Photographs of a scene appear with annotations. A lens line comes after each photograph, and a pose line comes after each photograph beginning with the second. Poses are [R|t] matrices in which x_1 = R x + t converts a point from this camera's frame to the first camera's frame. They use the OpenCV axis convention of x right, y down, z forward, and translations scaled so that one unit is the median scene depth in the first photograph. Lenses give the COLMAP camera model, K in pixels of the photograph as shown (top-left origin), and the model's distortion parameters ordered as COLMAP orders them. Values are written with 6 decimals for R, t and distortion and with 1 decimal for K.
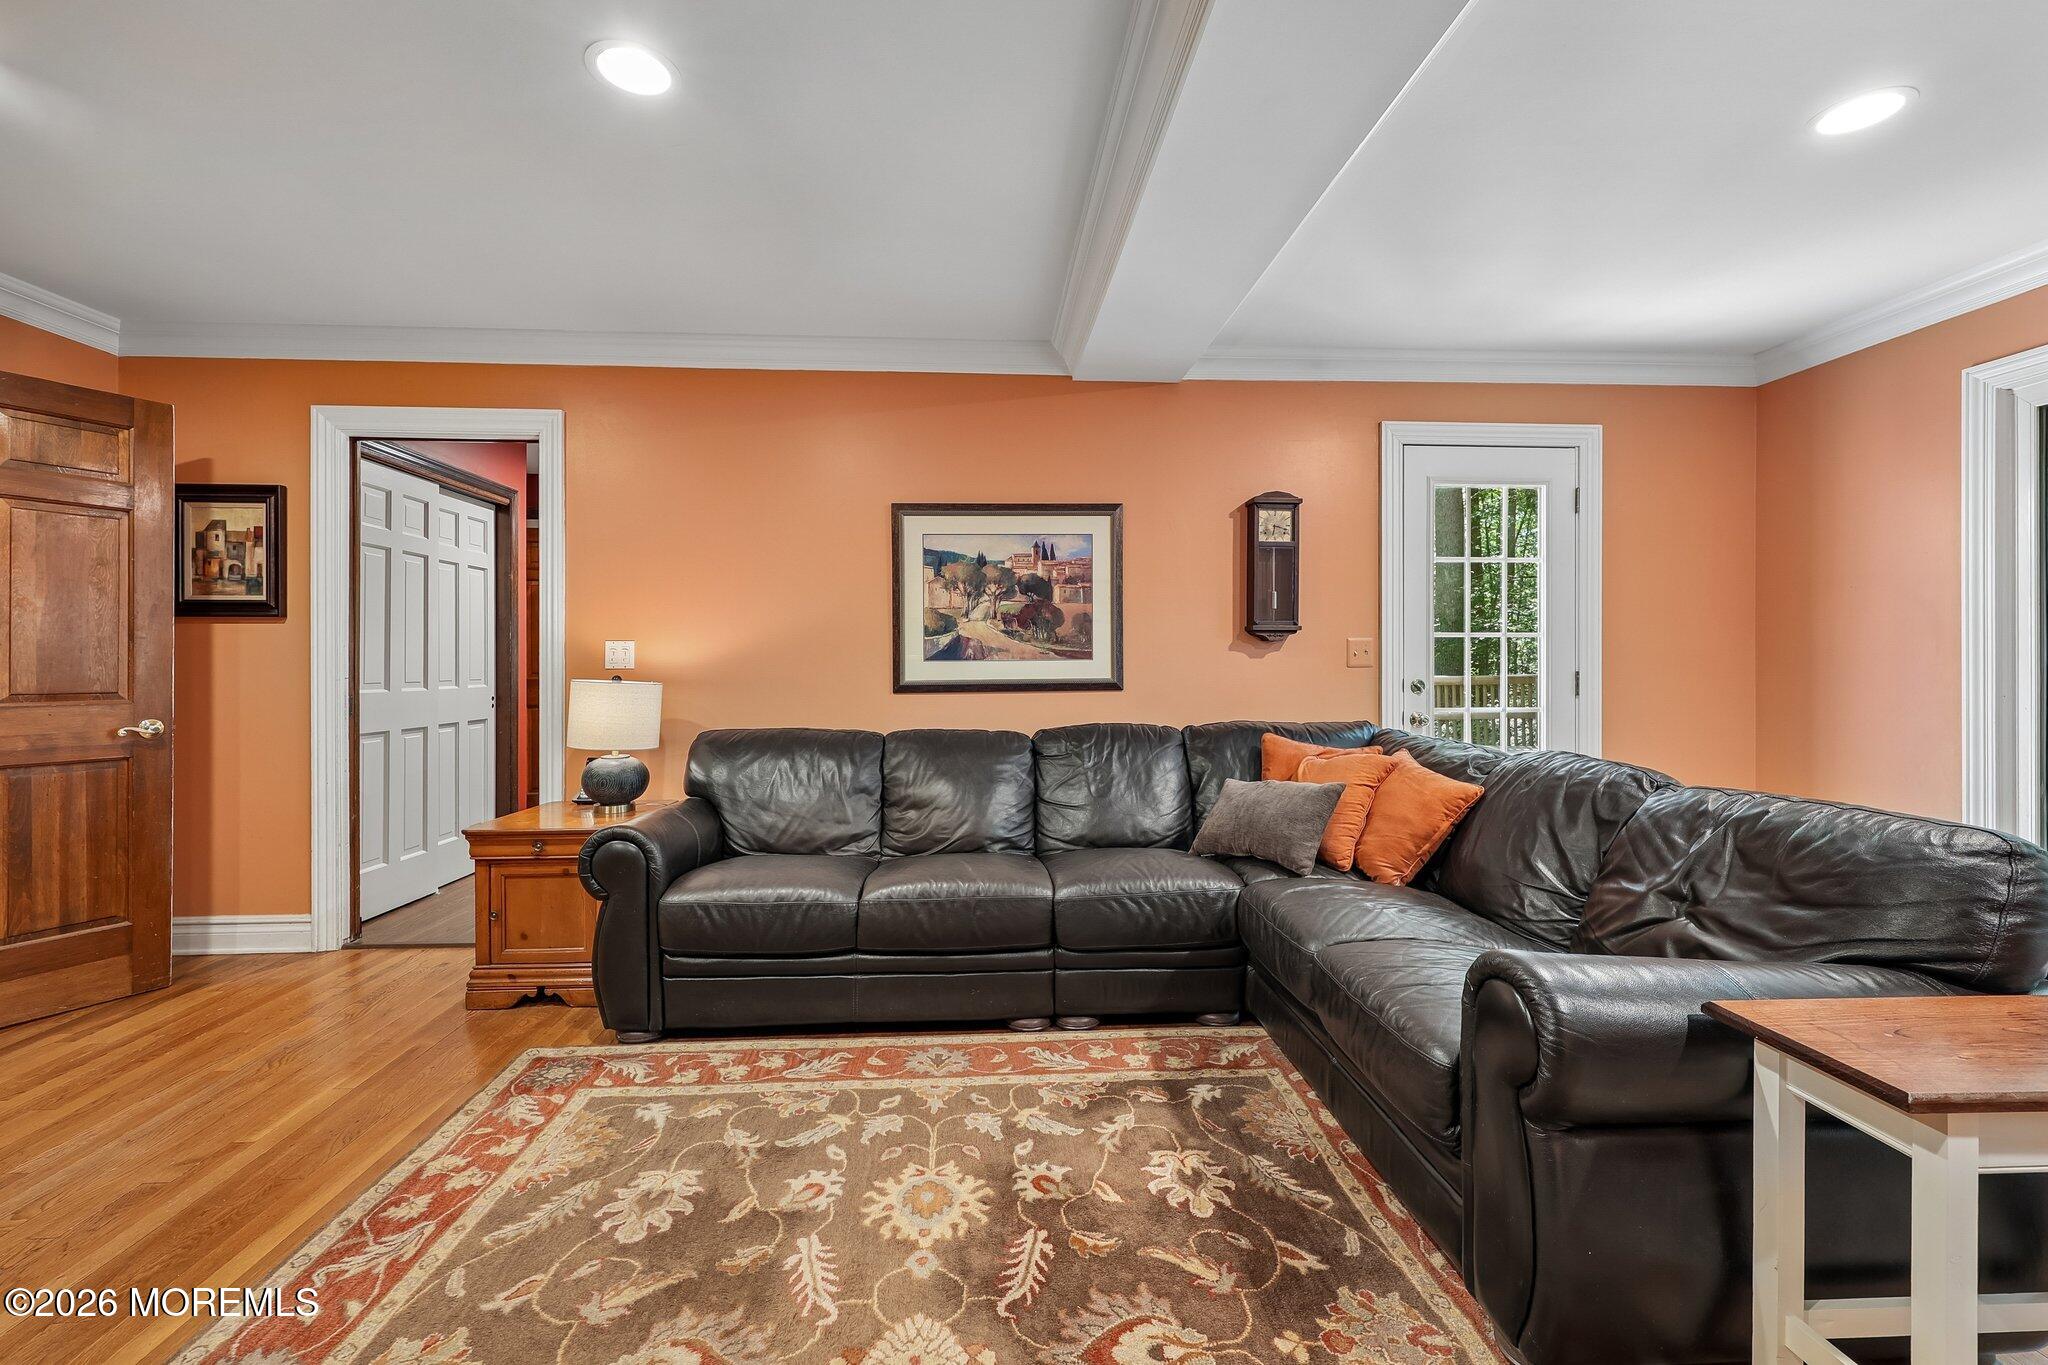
lens RADIAL K [[857.1, 0, 1019.8], [0, 857.1, 661.6], [0, 0, 1]] dist [0.004385, 0.000079]
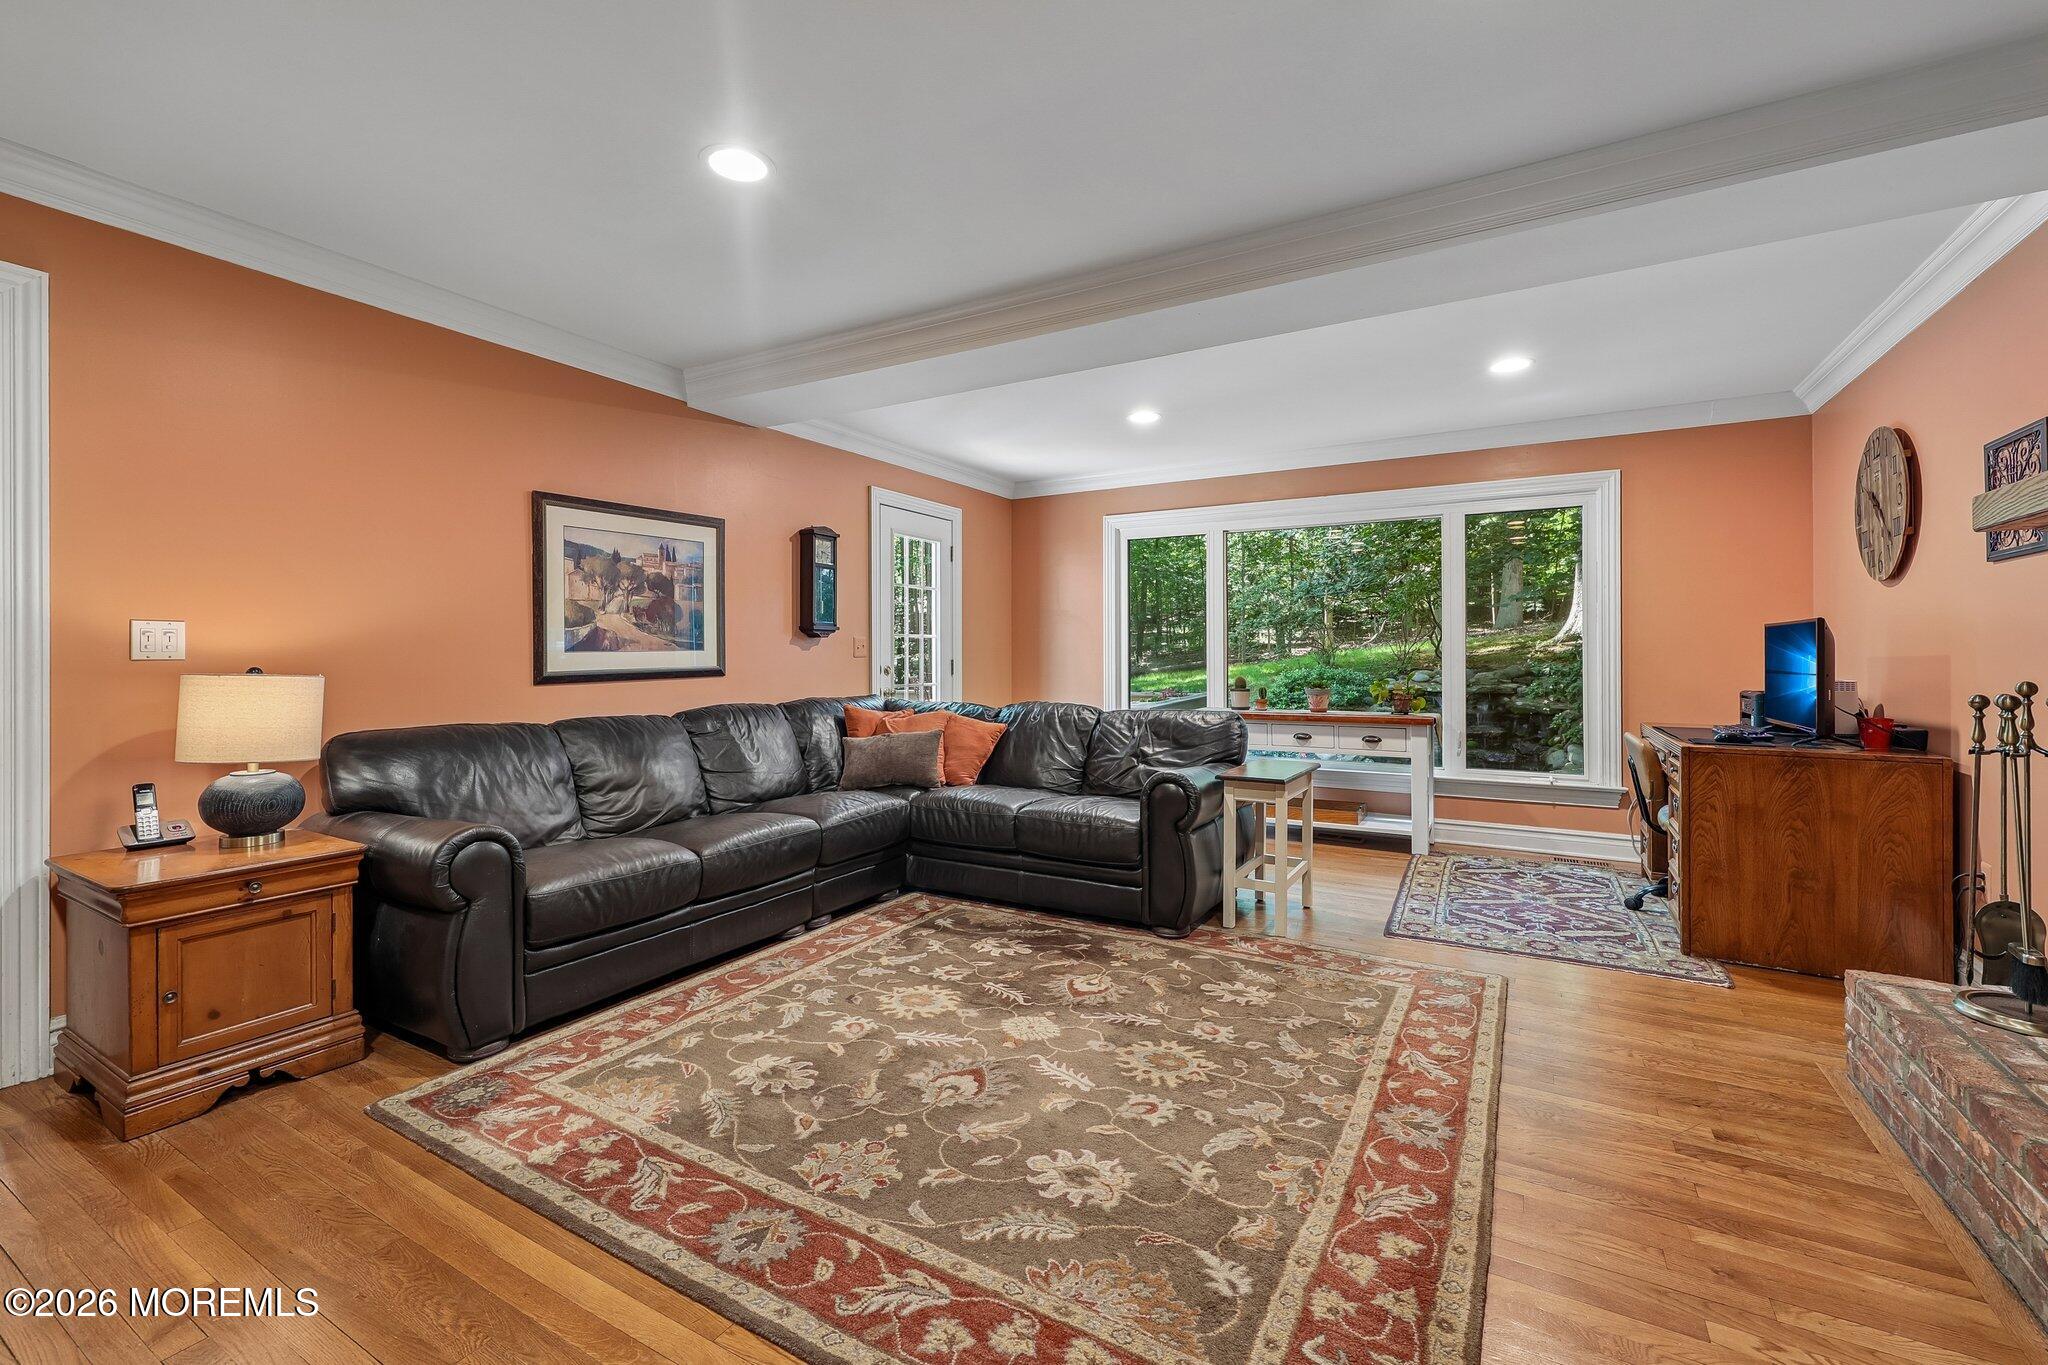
lens RADIAL K [[863.9, 0, 1017.4], [0, 863.9, 653.6], [0, 0, 1]] dist [0.001820, 0.000061]
pose [[0.557016, 0.002456, 0.830498, -0.924921], [0.000538, 0.999994, -0.003319, 0.007693], [-0.830501, 0.002295, 0.557012, -0.008074]]
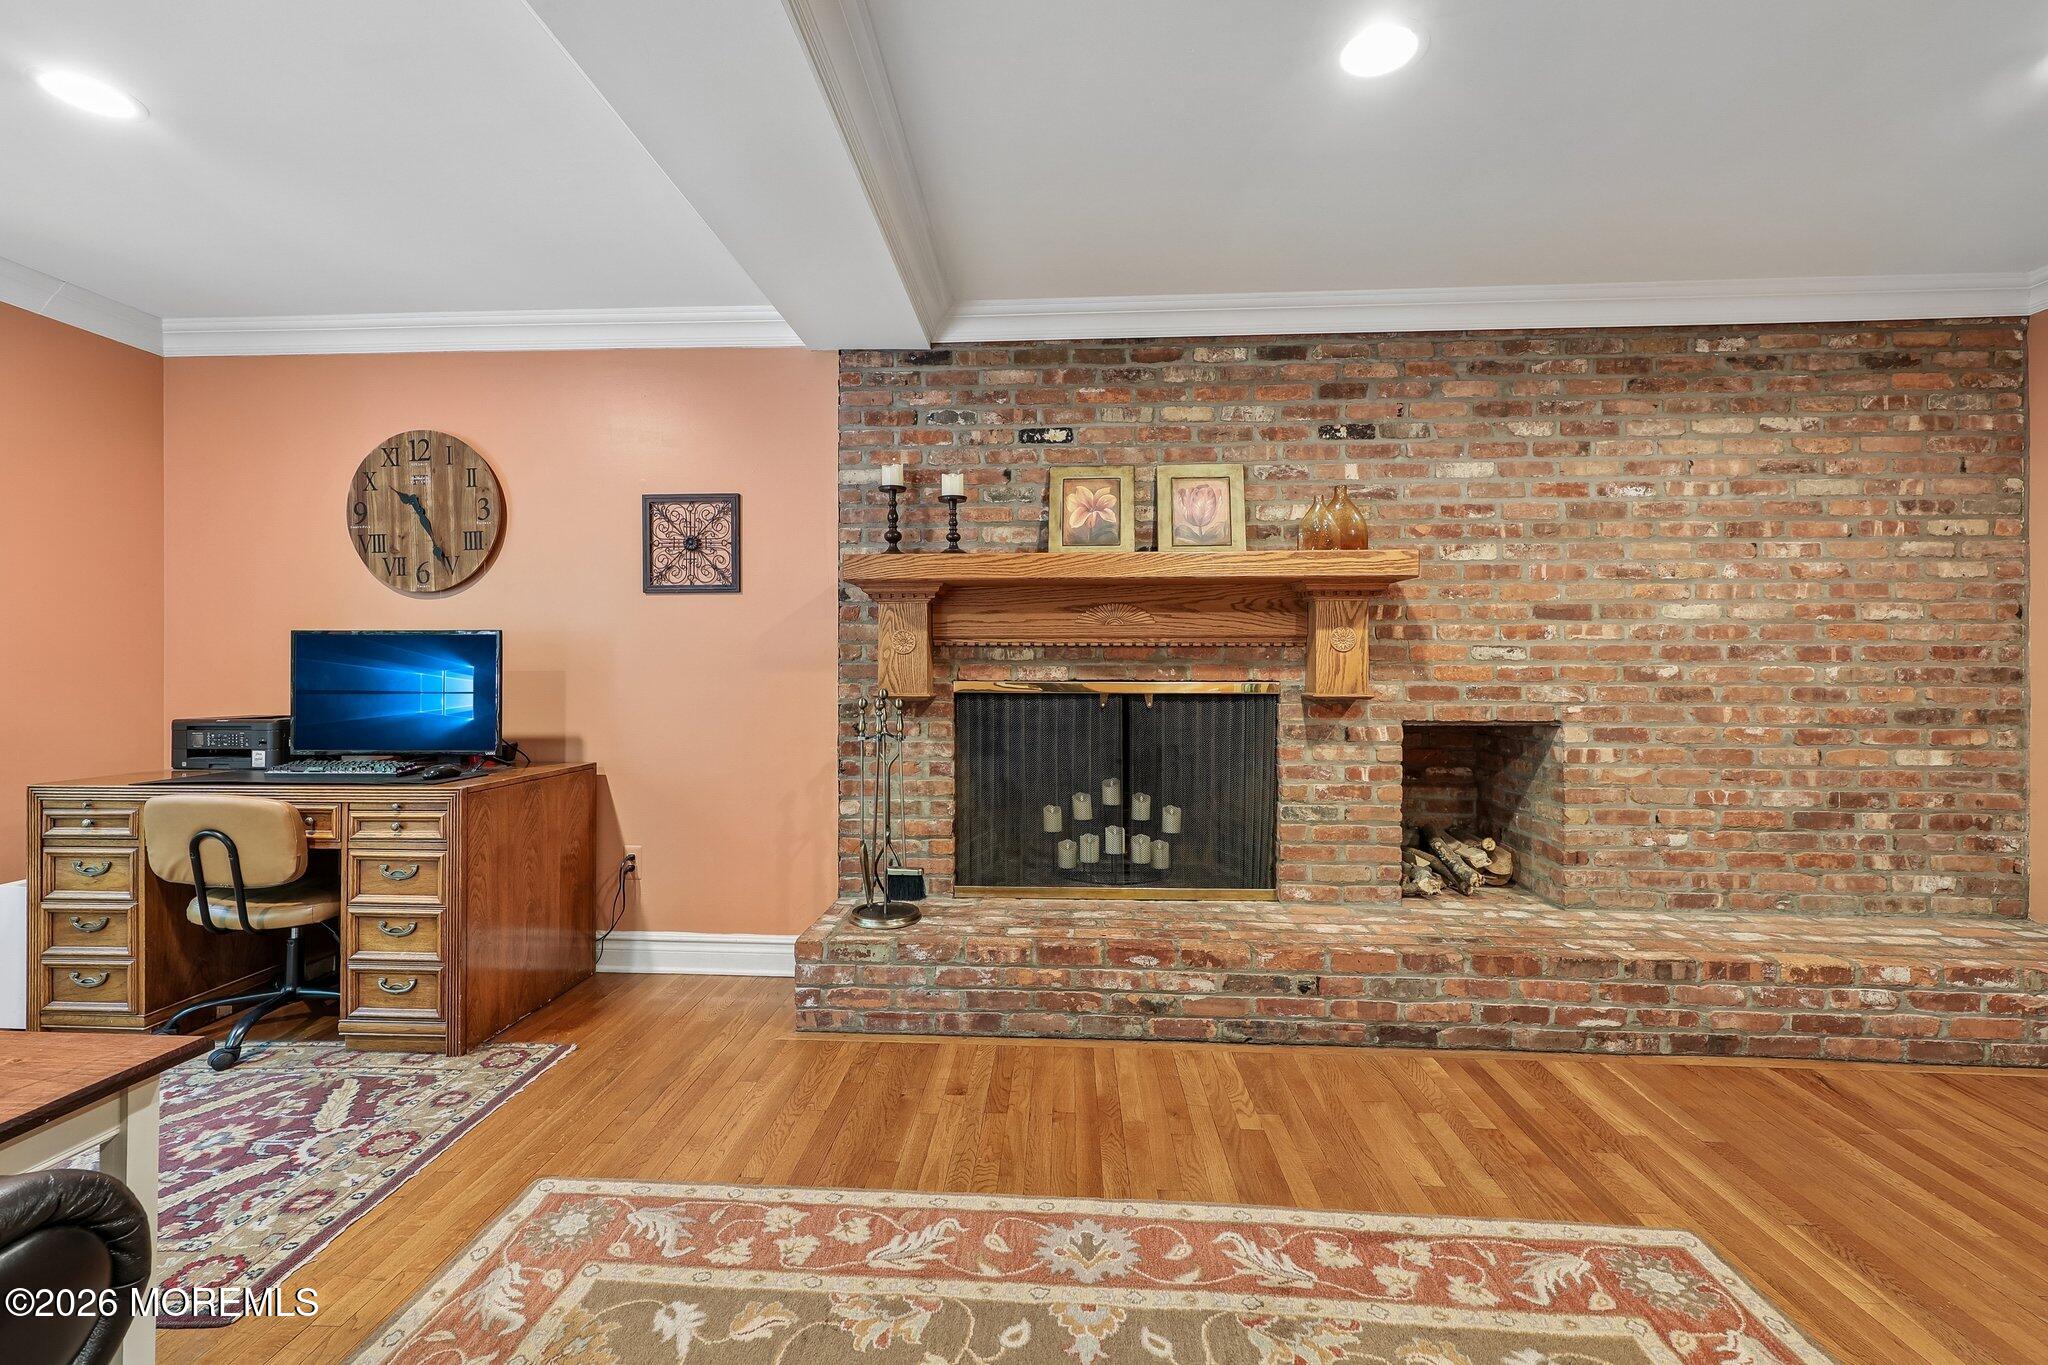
lens RADIAL K [[864.9, 0, 1017.4], [0, 864.9, 670.1], [0, 0, 1]] dist [0.003506, -0.000025]
pose [[-0.992925, 0.000239, 0.118741, -0.075419], [0.000734, 0.999991, 0.004119, 0.001788], [-0.118739, 0.004177, -0.992917, 0.788857]]
